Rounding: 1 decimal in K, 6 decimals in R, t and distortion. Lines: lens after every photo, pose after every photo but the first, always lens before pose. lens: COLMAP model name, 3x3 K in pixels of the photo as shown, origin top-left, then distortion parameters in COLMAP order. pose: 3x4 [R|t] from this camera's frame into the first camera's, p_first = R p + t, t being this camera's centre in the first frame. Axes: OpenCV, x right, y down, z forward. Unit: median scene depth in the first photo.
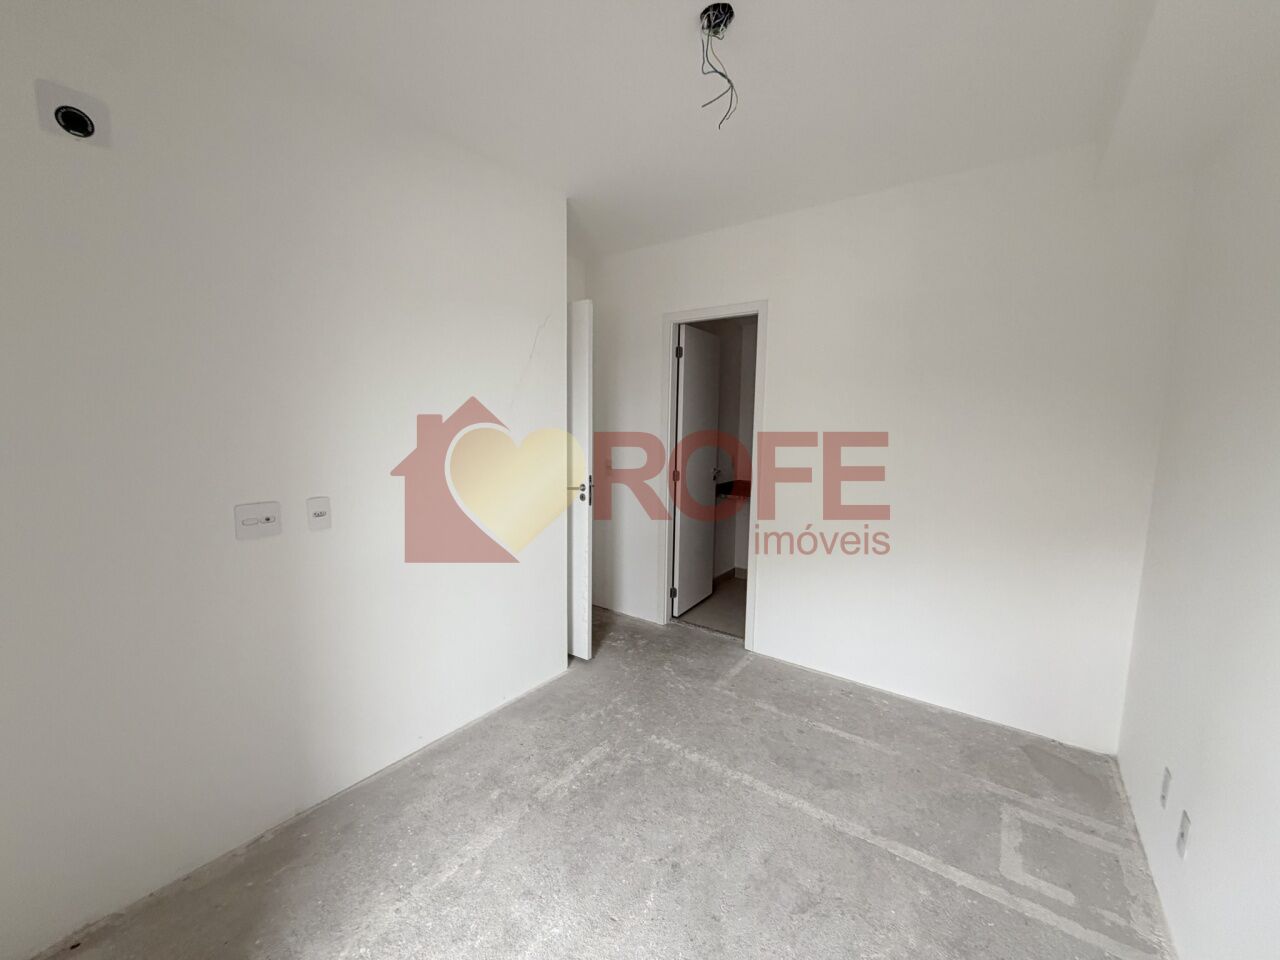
lens RADIAL K [[507.9, 0, 636.0], [0, 507.9, 481.5], [0, 0, 1]] dist [0.001037, 0.000237]
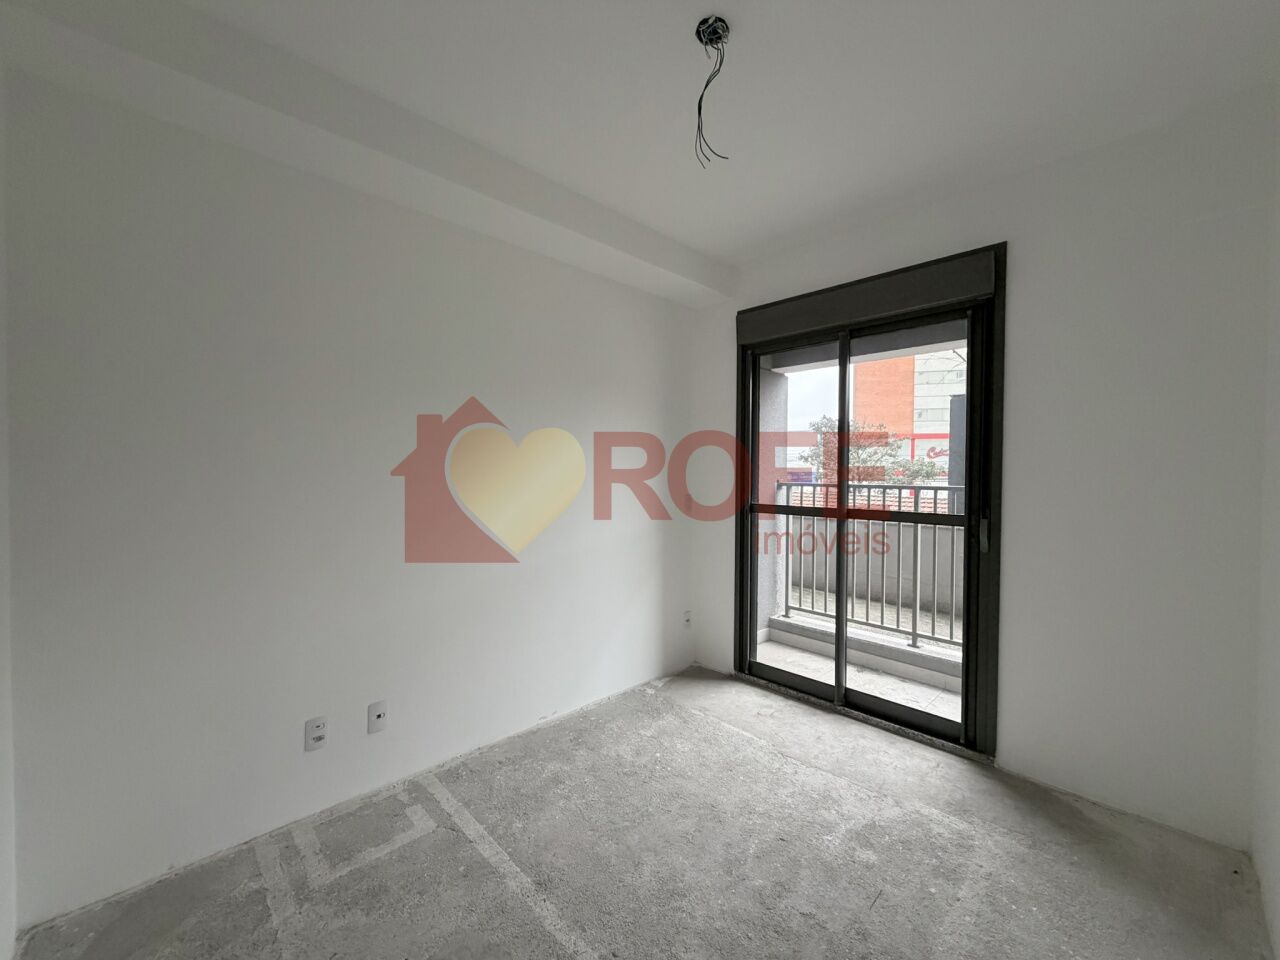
lens RADIAL K [[507.9, 0, 636.0], [0, 507.9, 481.5], [0, 0, 1]] dist [0.001037, 0.000237]
pose [[-0.986119, -0.019914, 0.164841, 0.105283], [0.003185, 0.990330, 0.138694, -0.143910], [-0.166009, 0.137294, -0.976520, 1.869140]]
